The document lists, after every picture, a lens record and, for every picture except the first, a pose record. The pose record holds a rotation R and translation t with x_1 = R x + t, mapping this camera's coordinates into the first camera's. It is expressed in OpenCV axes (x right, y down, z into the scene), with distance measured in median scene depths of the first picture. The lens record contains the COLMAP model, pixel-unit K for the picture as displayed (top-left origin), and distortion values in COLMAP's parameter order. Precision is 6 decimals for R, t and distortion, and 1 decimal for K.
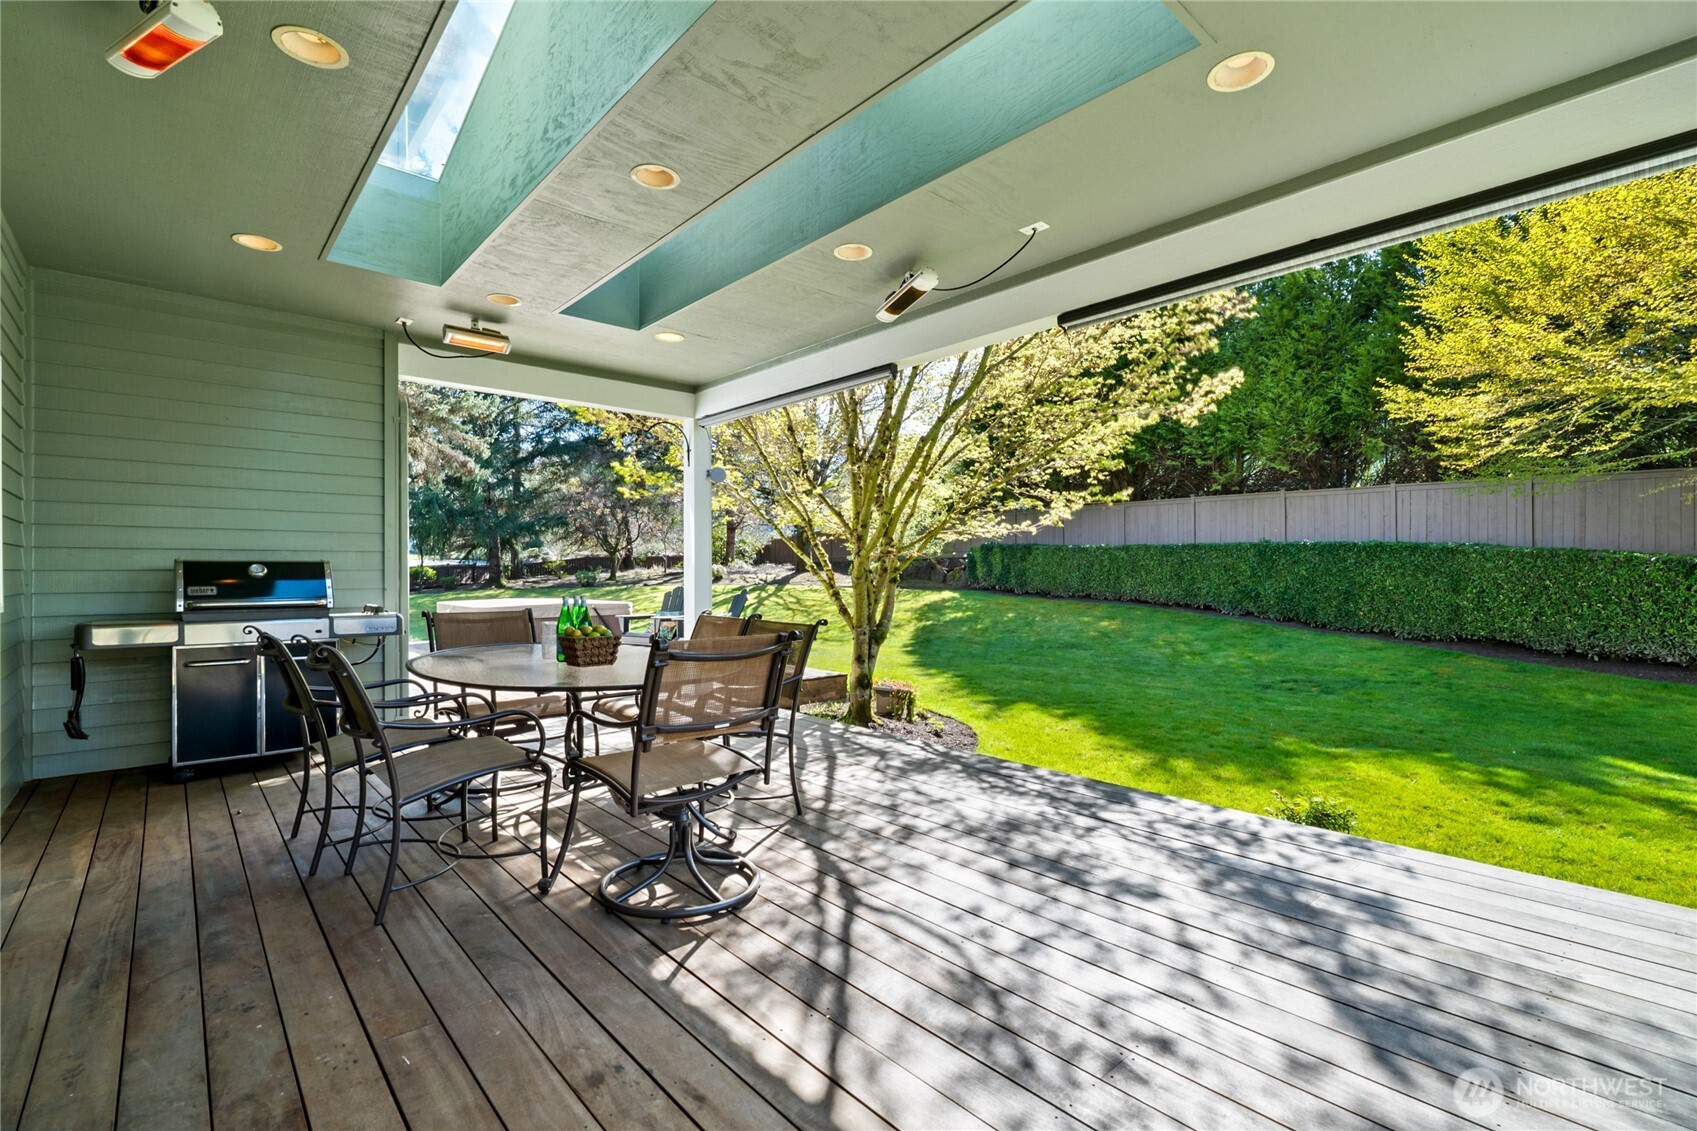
lens RADIAL K [[782.6, 0, 844.0], [0, 782.6, 567.5], [0, 0, 1]] dist [-0.000561, 0.000816]
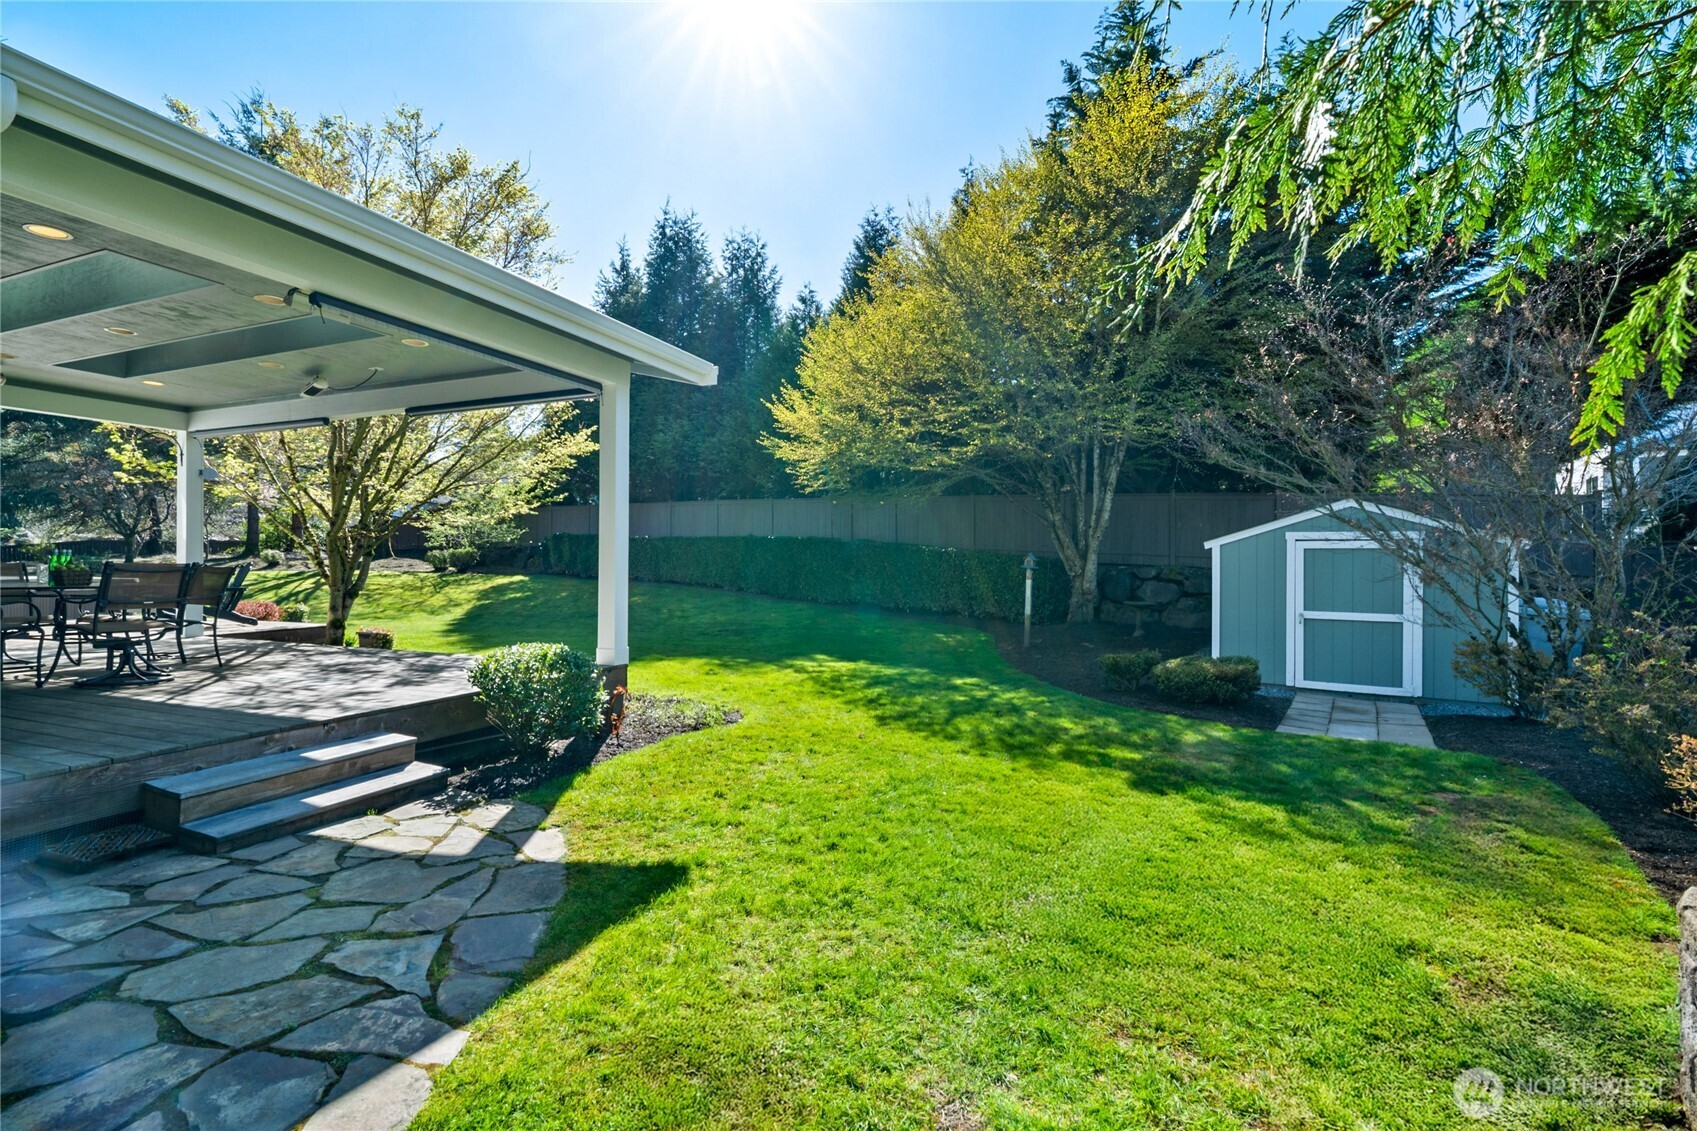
lens RADIAL K [[782.6, 0, 858.7], [0, 782.6, 558.3], [0, 0, 1]] dist [-0.000561, 0.000816]
pose [[0.897774, 0.008765, 0.440369, 0.100433], [-0.007472, 0.999961, -0.004671, 0.010100], [-0.440393, 0.000903, 0.897805, -0.281553]]
